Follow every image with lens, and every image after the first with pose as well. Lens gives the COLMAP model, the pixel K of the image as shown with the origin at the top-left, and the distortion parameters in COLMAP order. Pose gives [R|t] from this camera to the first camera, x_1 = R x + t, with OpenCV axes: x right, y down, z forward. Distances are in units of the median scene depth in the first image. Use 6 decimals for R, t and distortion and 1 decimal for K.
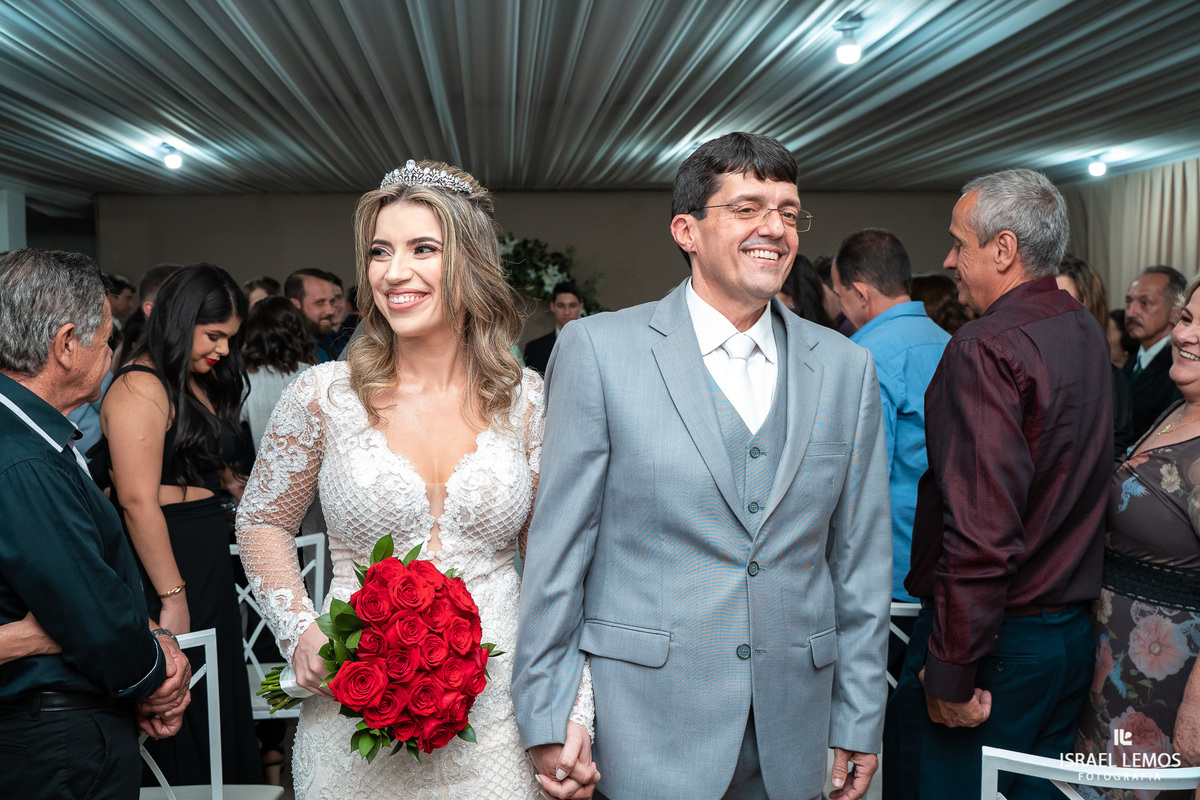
lens RADIAL K [[1137.5, 0, 593.8], [0, 1137.5, 400.7], [0, 0, 1]] dist [-0.052683, 0.000000]
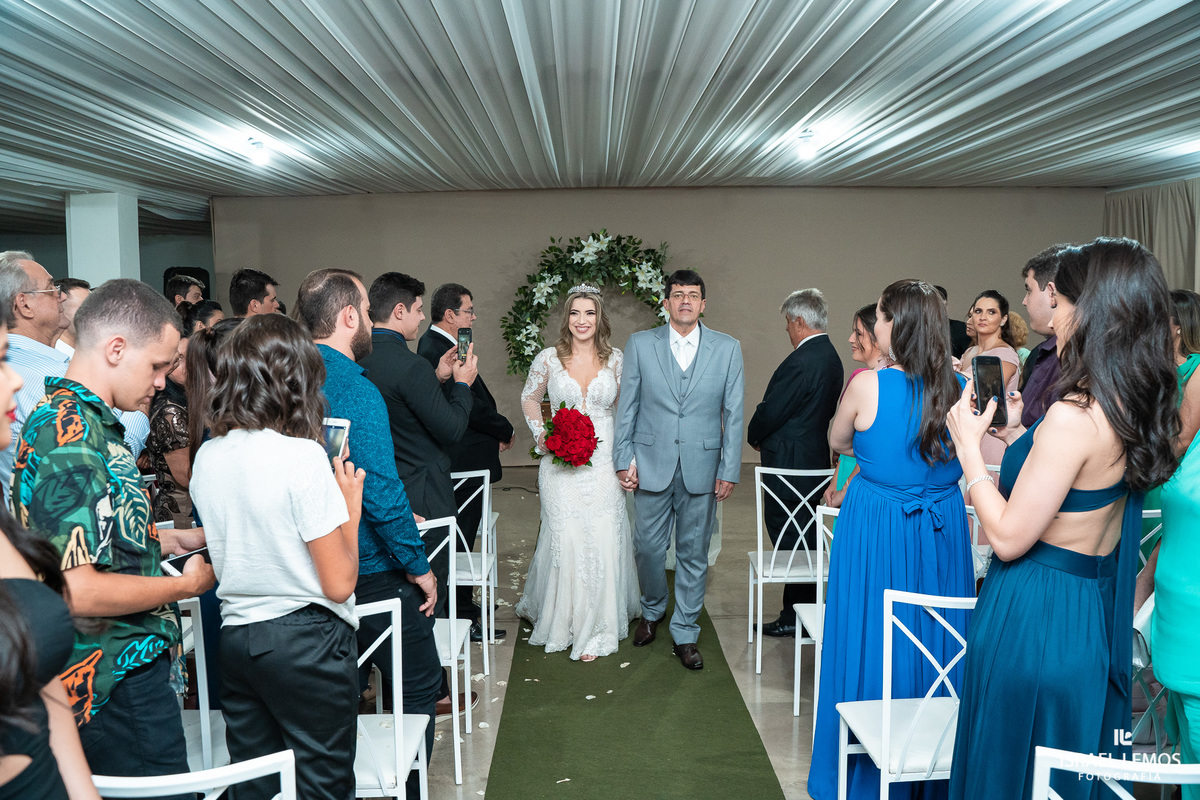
lens RADIAL K [[970.3, 0, 602.4], [0, 970.3, 404.0], [0, 0, 1]] dist [-0.114010, 0.083326]
pose [[0.997504, 0.004893, -0.070442, -0.014758], [-0.002945, 0.999611, 0.027729, -0.017707], [0.070550, -0.027452, 0.997130, 0.147759]]
